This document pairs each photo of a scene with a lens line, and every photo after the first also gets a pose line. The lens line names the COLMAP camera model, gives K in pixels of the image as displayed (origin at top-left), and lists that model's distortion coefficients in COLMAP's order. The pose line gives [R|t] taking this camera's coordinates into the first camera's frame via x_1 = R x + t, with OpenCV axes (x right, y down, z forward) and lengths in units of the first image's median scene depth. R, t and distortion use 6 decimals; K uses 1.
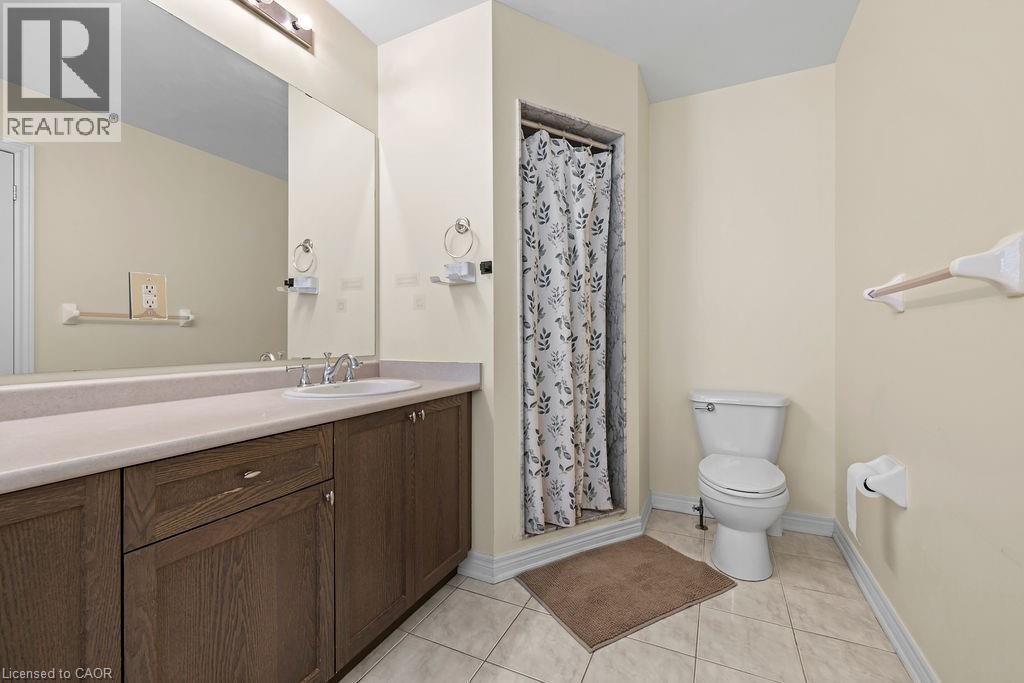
lens RADIAL K [[436.0, 0, 515.6], [0, 436.0, 336.9], [0, 0, 1]] dist [-0.001857, 0.000372]
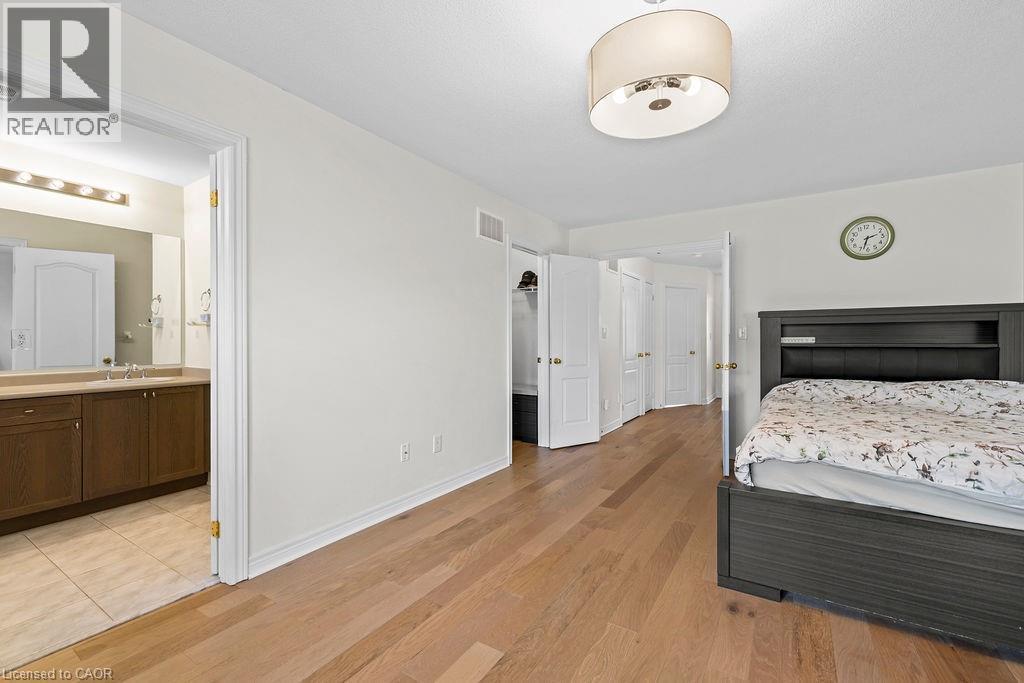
lens RADIAL K [[436.0, 0, 510.7], [0, 436.0, 341.2], [0, 0, 1]] dist [-0.001857, 0.000372]
pose [[0.992118, 0.008502, -0.125018, 2.195284], [-0.007775, 0.999950, 0.006298, -0.124848], [0.125065, -0.005276, 0.992134, -1.052229]]
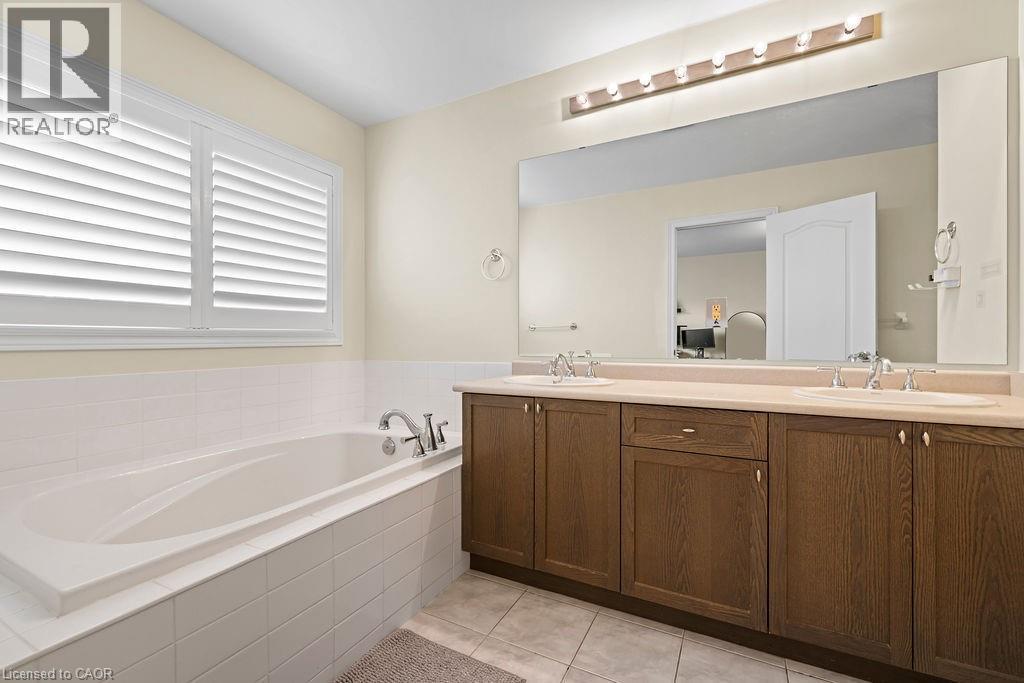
lens RADIAL K [[436.0, 0, 511.5], [0, 436.0, 339.7], [0, 0, 1]] dist [-0.001857, 0.000372]
pose [[-0.041214, 0.002855, -0.999146, 0.766971], [-0.001815, 0.999994, 0.002932, 0.000185], [0.999149, 0.001934, -0.041209, 0.375841]]
